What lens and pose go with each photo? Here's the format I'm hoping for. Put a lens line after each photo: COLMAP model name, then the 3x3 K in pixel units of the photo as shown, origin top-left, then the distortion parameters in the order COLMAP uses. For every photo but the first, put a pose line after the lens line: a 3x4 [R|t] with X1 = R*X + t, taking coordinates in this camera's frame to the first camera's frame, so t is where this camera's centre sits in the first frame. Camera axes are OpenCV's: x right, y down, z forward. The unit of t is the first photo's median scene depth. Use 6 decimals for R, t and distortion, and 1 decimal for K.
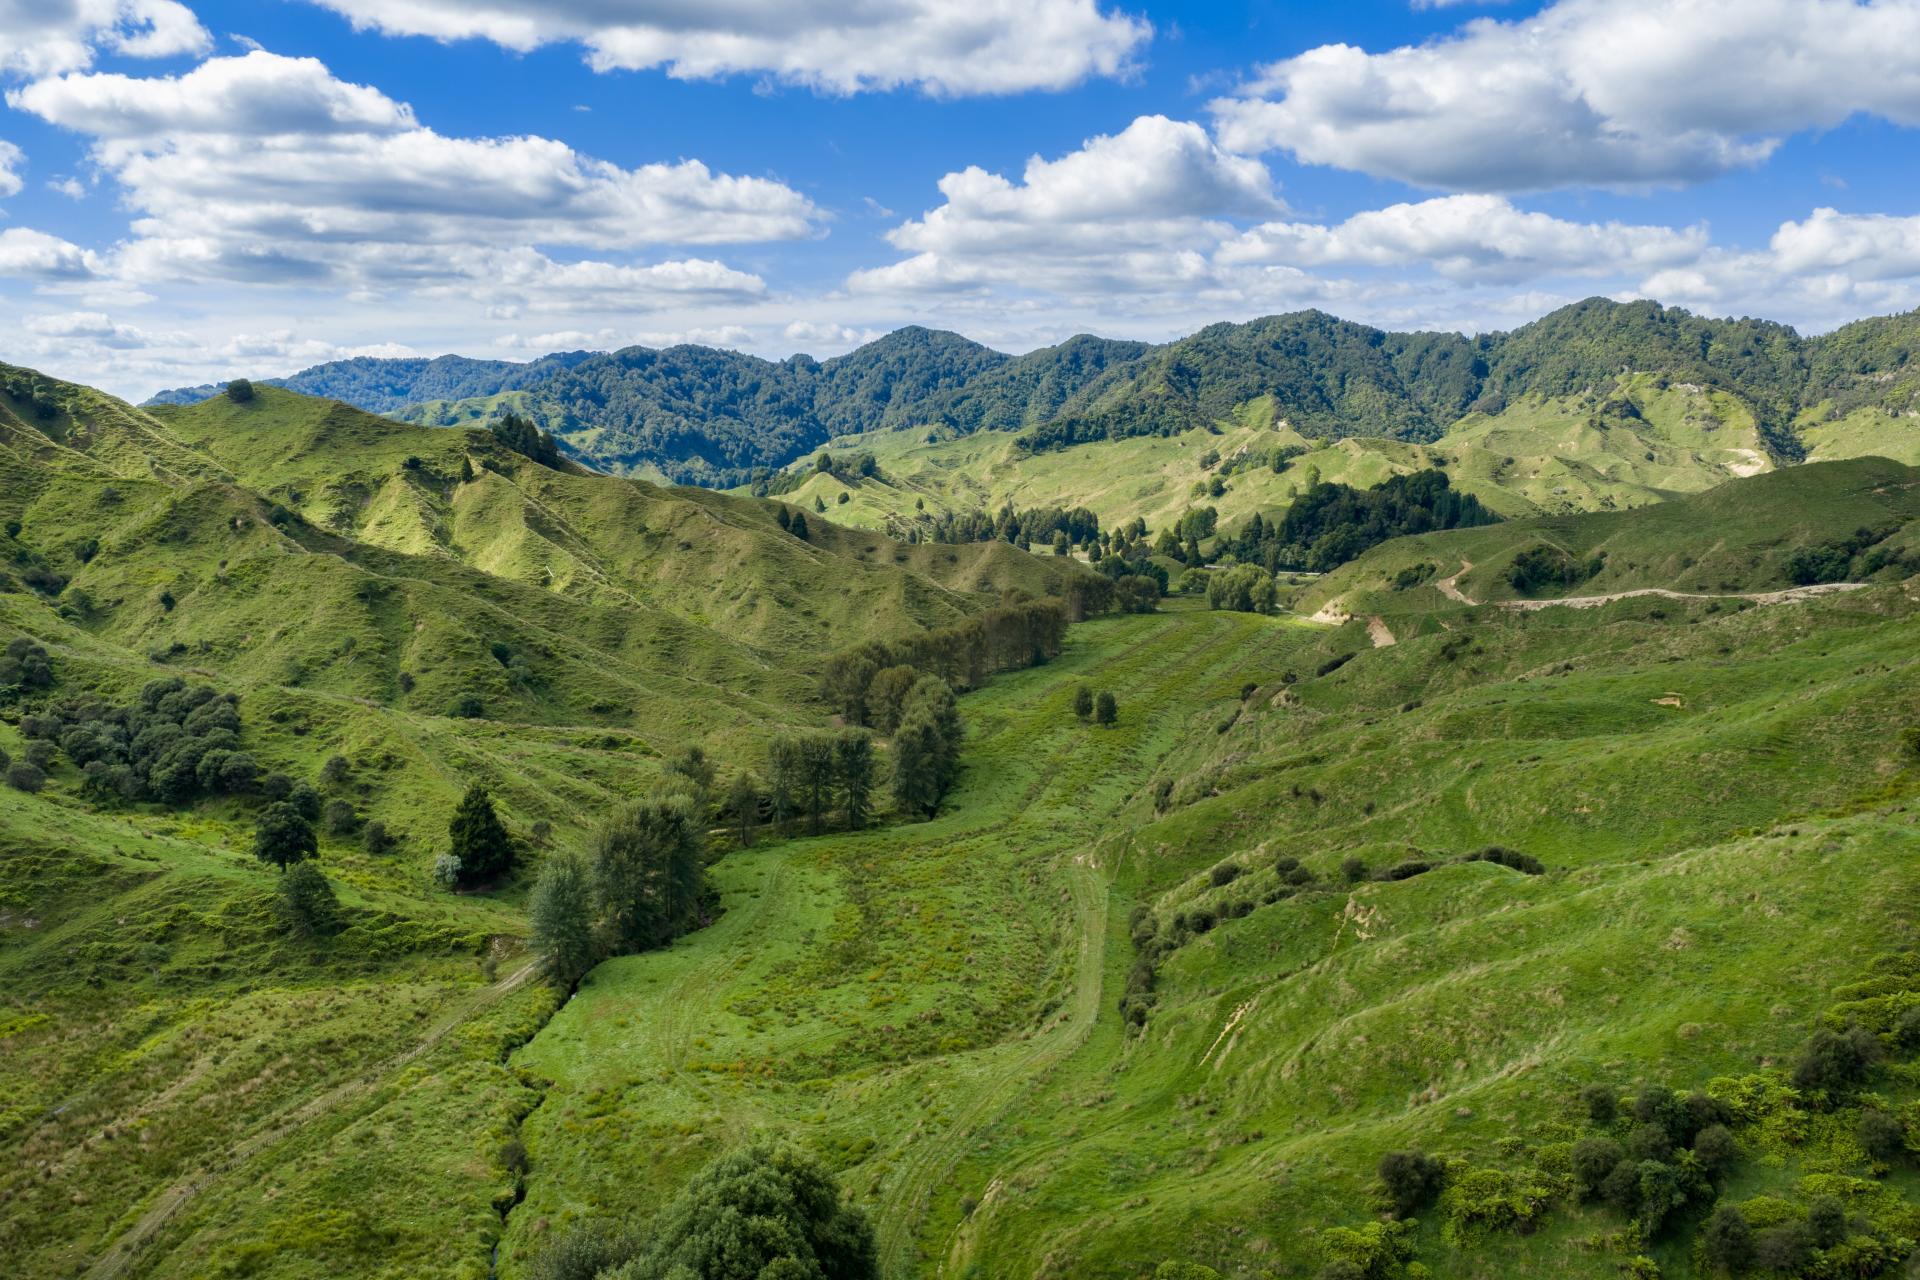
lens RADIAL K [[1587.7, 0, 958.2], [0, 1587.7, 643.4], [0, 0, 1]] dist [0.023072, -0.032378]
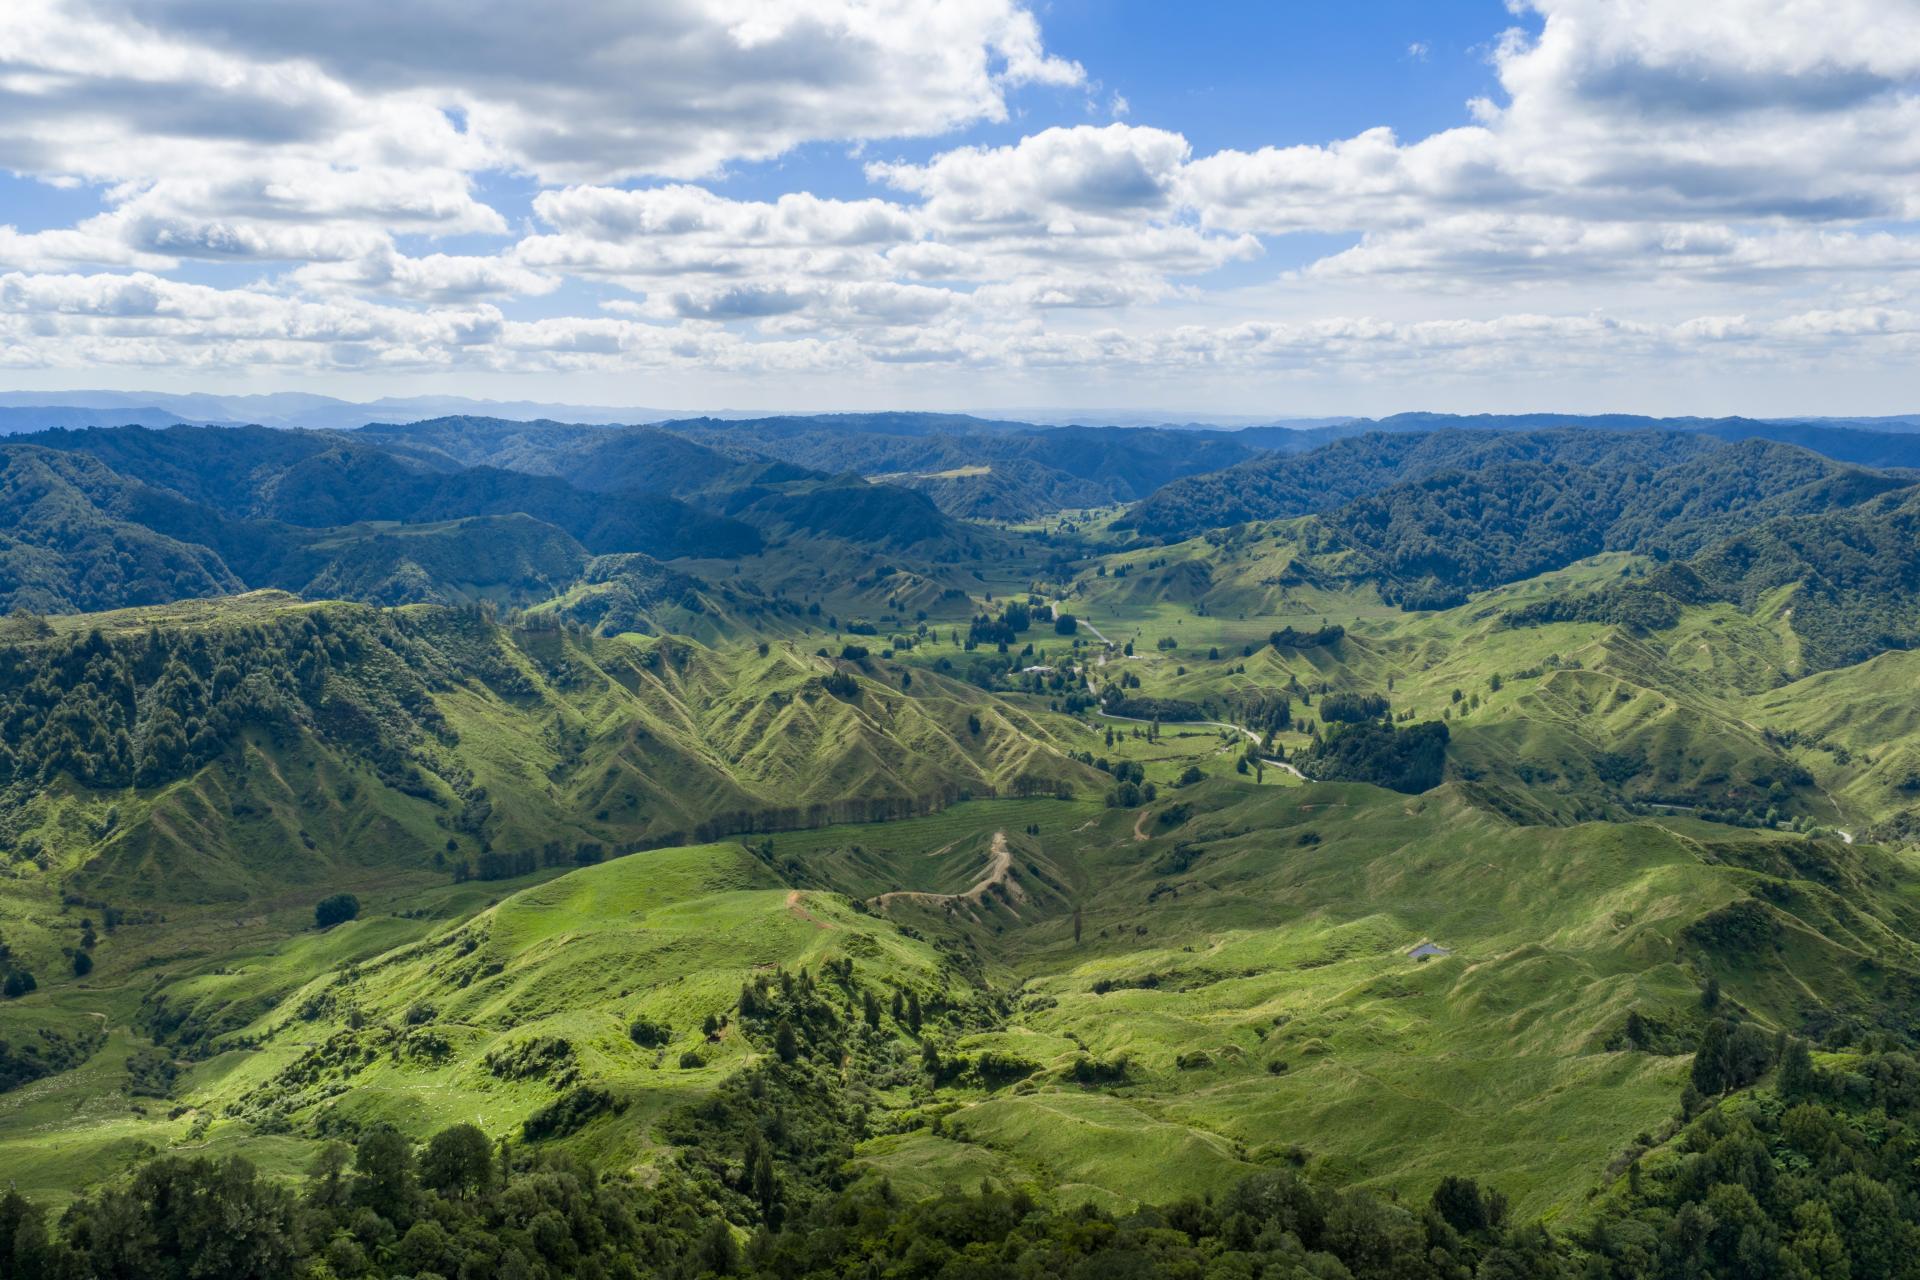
lens RADIAL K [[1587.7, 0, 948.8], [0, 1587.7, 639.4], [0, 0, 1]] dist [0.023072, -0.032378]
pose [[0.705604, 0.102175, -0.701201, 0.556144], [-0.087664, 0.994535, 0.056704, -0.126863], [0.703162, 0.021459, 0.710705, -0.201859]]
